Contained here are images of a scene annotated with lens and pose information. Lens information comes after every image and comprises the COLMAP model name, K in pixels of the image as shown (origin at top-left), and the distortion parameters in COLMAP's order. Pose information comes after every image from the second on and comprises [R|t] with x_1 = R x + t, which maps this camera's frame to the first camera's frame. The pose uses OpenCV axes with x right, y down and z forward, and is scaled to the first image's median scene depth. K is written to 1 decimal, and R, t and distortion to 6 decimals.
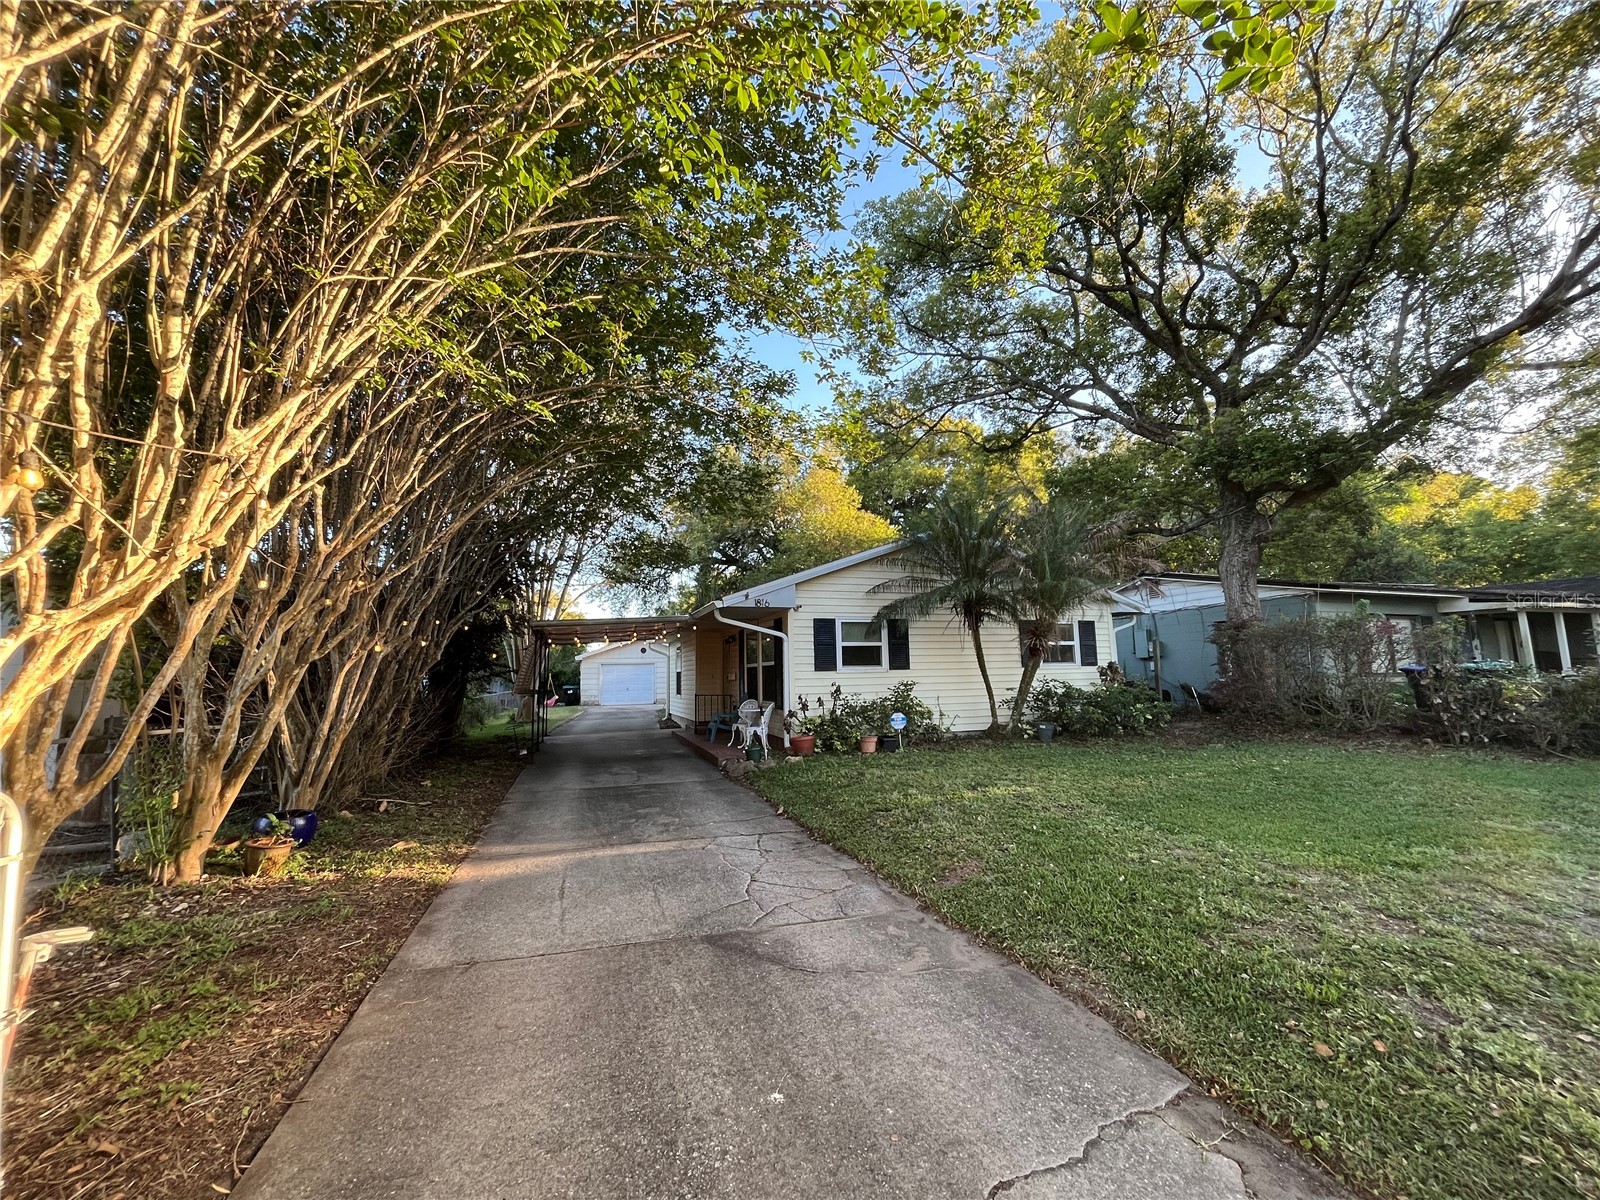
lens RADIAL K [[648.9, 0, 799.2], [0, 648.9, 596.8], [0, 0, 1]] dist [-0.003973, -0.000166]
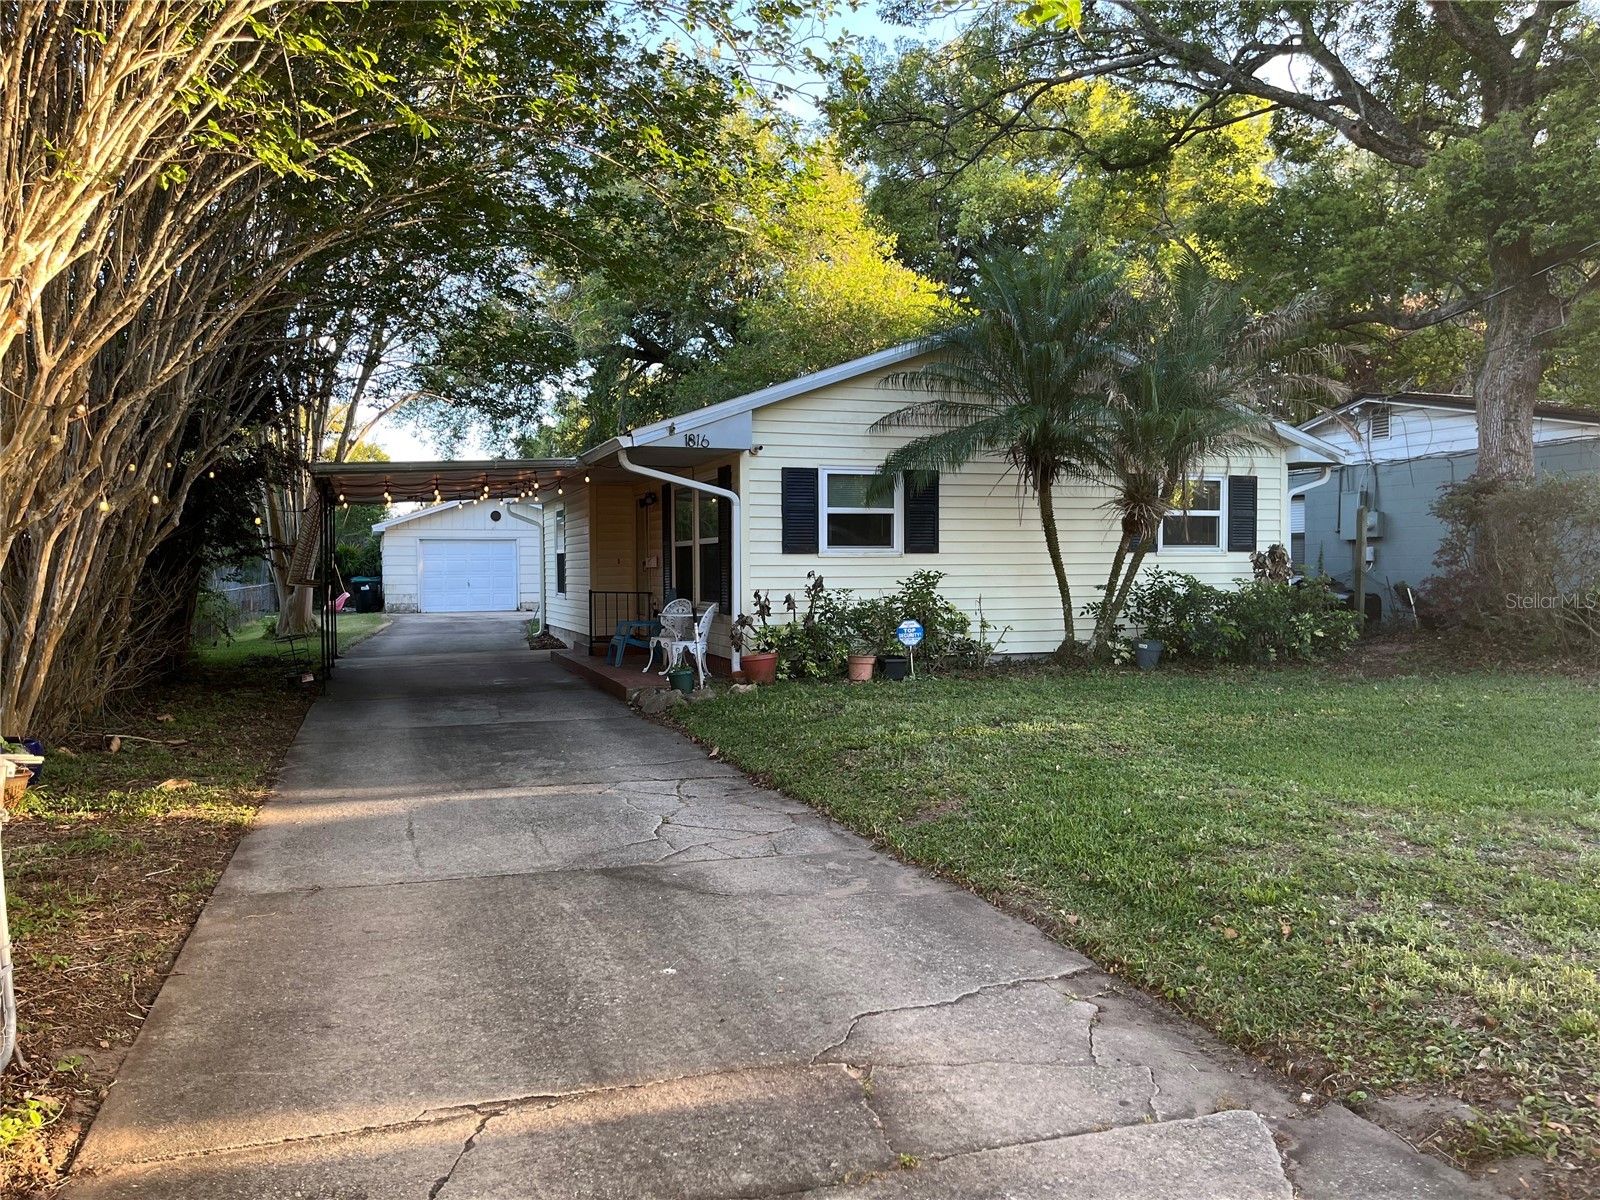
lens RADIAL K [[1217.6, 0, 804.7], [0, 1217.6, 601.6], [0, 0, 1]] dist [0.045778, -0.027198]
pose [[0.999791, 0.012623, 0.016052, 0.044980], [-0.014864, 0.988845, 0.148202, -0.020340], [-0.014002, -0.148410, 0.988827, -0.253889]]
